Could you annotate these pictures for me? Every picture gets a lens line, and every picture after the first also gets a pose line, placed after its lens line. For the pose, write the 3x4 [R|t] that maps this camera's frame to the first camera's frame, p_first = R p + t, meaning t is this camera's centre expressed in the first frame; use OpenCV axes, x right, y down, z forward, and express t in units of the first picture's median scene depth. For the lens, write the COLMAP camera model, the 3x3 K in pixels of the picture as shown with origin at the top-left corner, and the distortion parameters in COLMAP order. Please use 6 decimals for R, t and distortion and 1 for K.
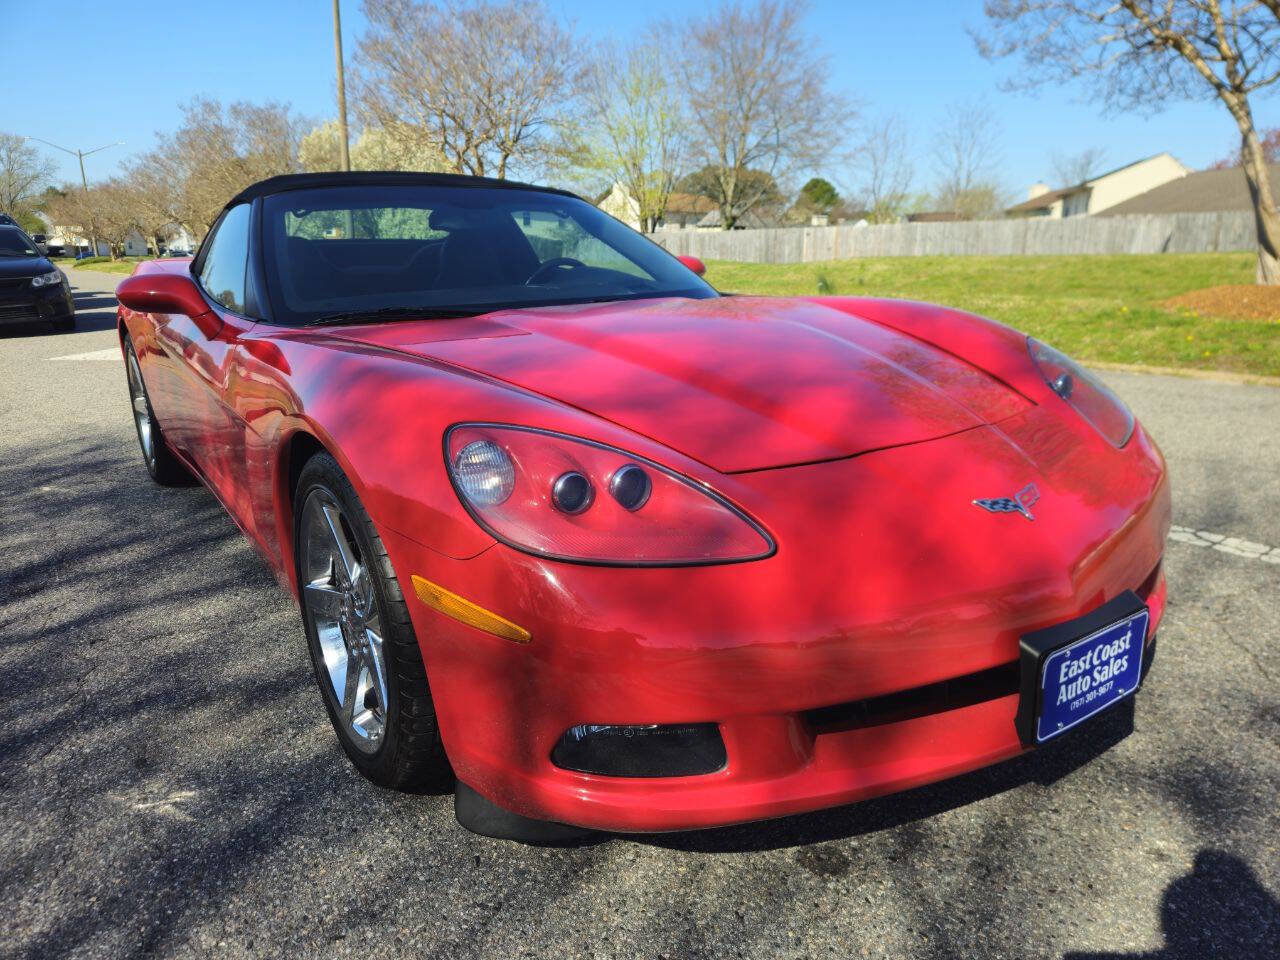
lens RADIAL K [[855.1, 0, 637.3], [0, 855.1, 468.9], [0, 0, 1]] dist [0.070140, -0.057459]
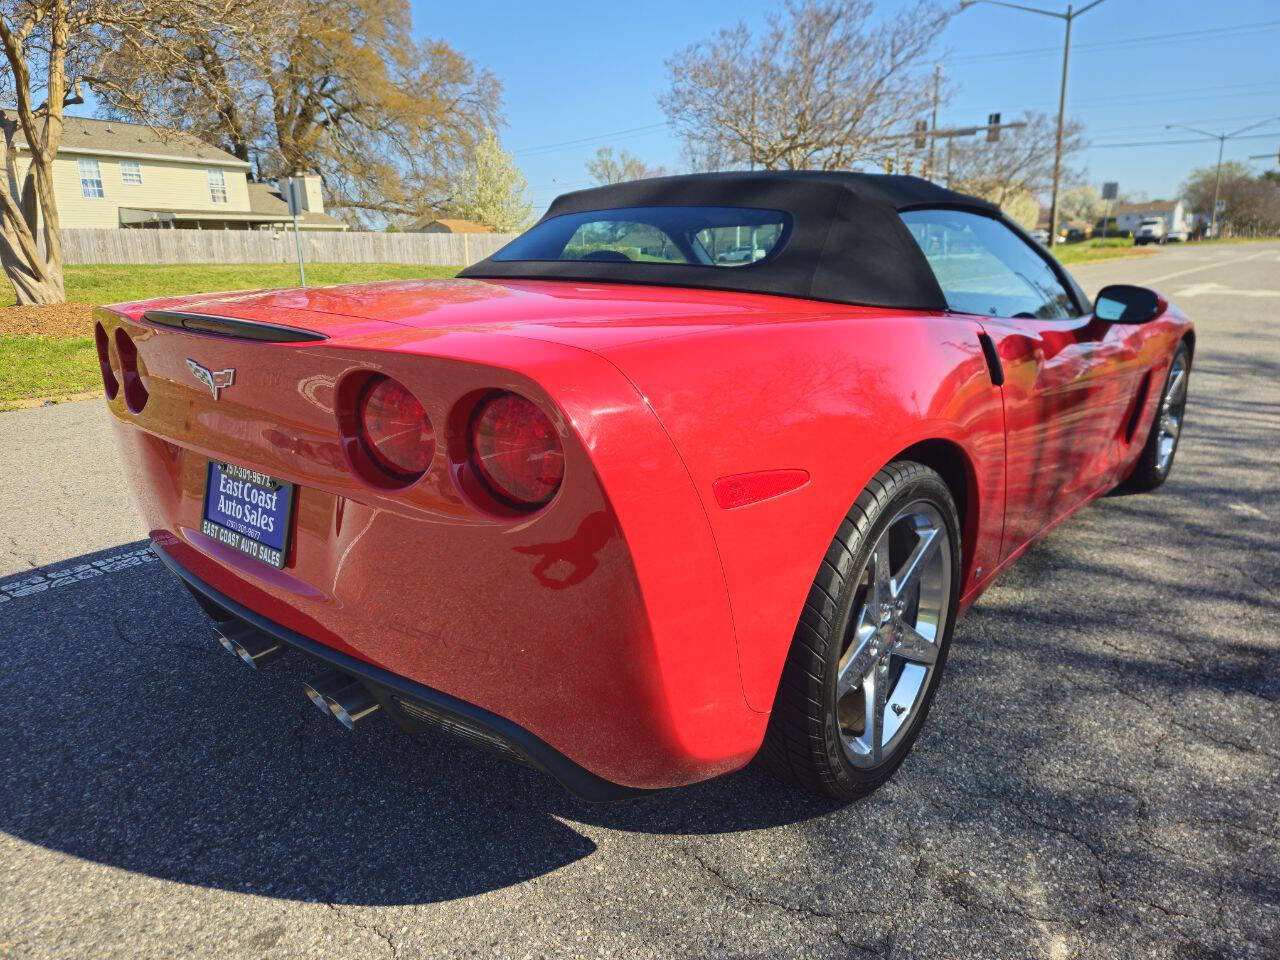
lens RADIAL K [[855.1, 0, 637.3], [0, 855.1, 468.9], [0, 0, 1]] dist [0.070140, -0.057459]
pose [[-0.241410, -0.234880, 0.941569, -1.530413], [0.262339, 0.918344, 0.296348, -0.509041], [-0.934291, 0.318552, -0.160080, 1.907473]]
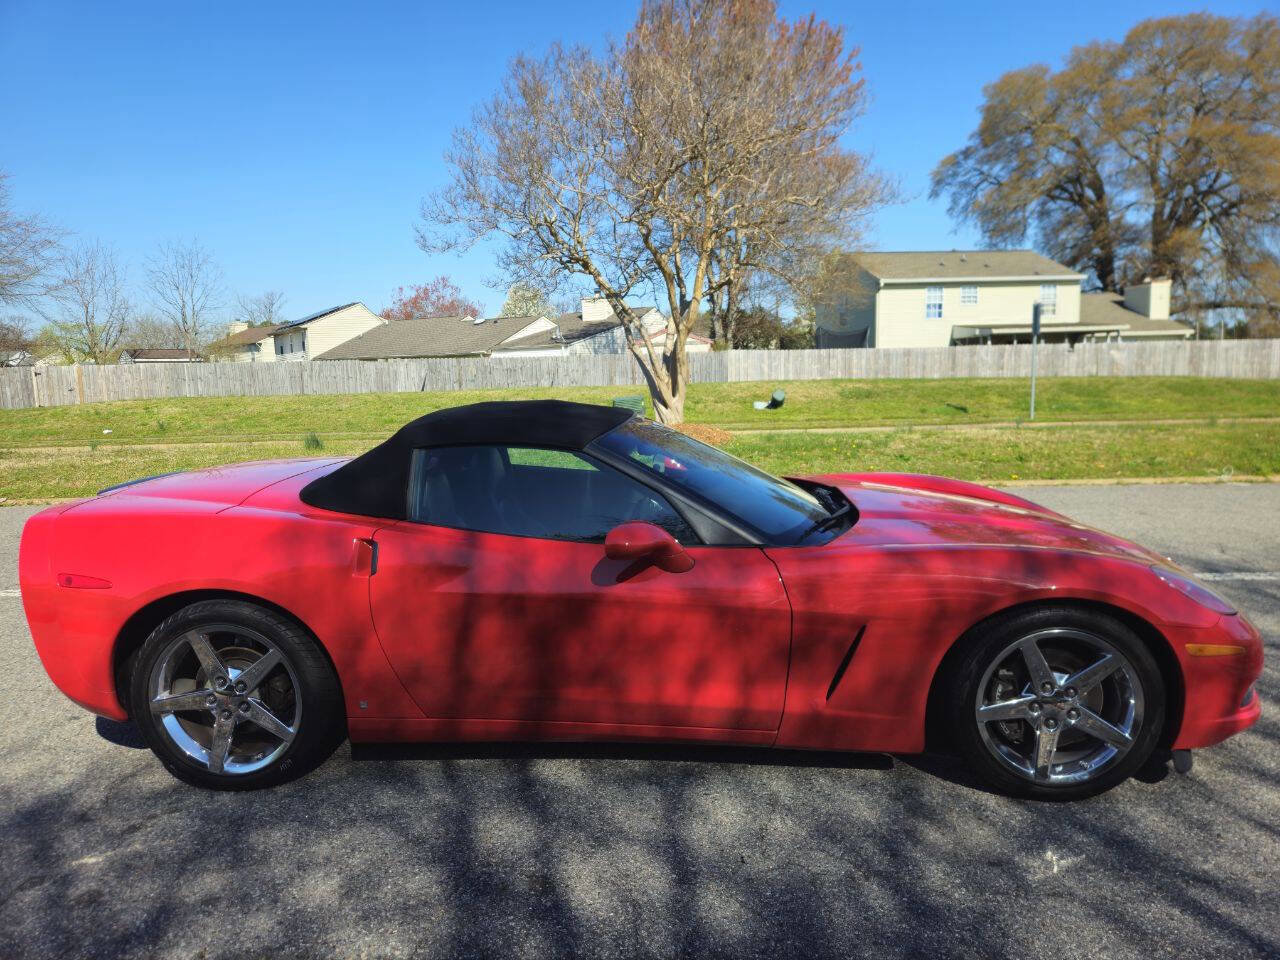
lens RADIAL K [[855.1, 0, 637.3], [0, 855.1, 468.9], [0, 0, 1]] dist [0.070140, -0.057459]
pose [[0.641999, -0.101997, 0.759891, -1.472827], [0.210610, 0.976446, -0.046871, -0.252497], [-0.737211, 0.190132, 0.648359, 0.308920]]
